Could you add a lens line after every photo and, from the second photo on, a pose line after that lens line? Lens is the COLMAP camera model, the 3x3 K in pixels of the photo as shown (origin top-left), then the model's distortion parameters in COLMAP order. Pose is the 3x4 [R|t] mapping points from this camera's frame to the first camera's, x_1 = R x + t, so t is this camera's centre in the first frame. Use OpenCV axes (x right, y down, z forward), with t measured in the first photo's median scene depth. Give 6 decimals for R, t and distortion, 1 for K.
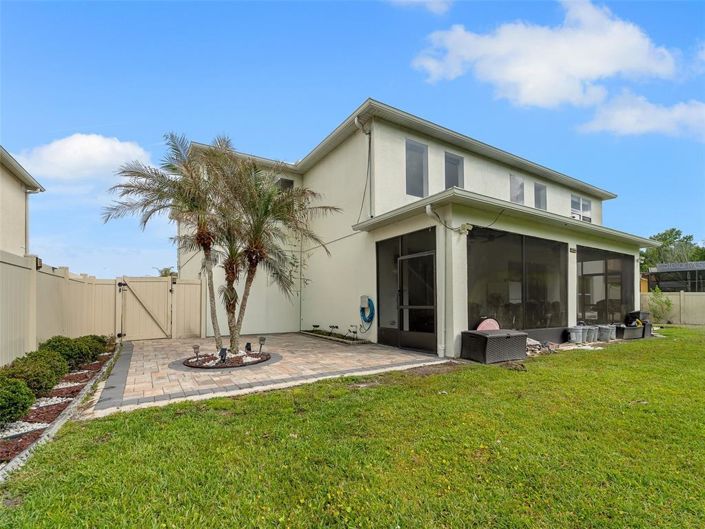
lens RADIAL K [[284.4, 0, 350.8], [0, 284.4, 298.1], [0, 0, 1]] dist [0.001767, 0.000071]
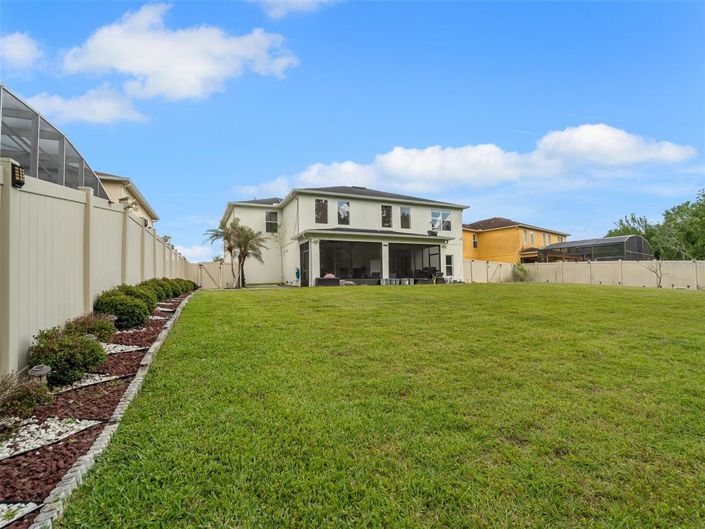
lens RADIAL K [[284.4, 0, 353.2], [0, 284.4, 267.3], [0, 0, 1]] dist [0.001767, 0.000071]
pose [[0.992078, -0.023584, -0.123393, 0.827111], [0.018527, 0.998947, -0.041973, 0.102738], [0.124253, 0.039355, 0.991470, -1.318984]]
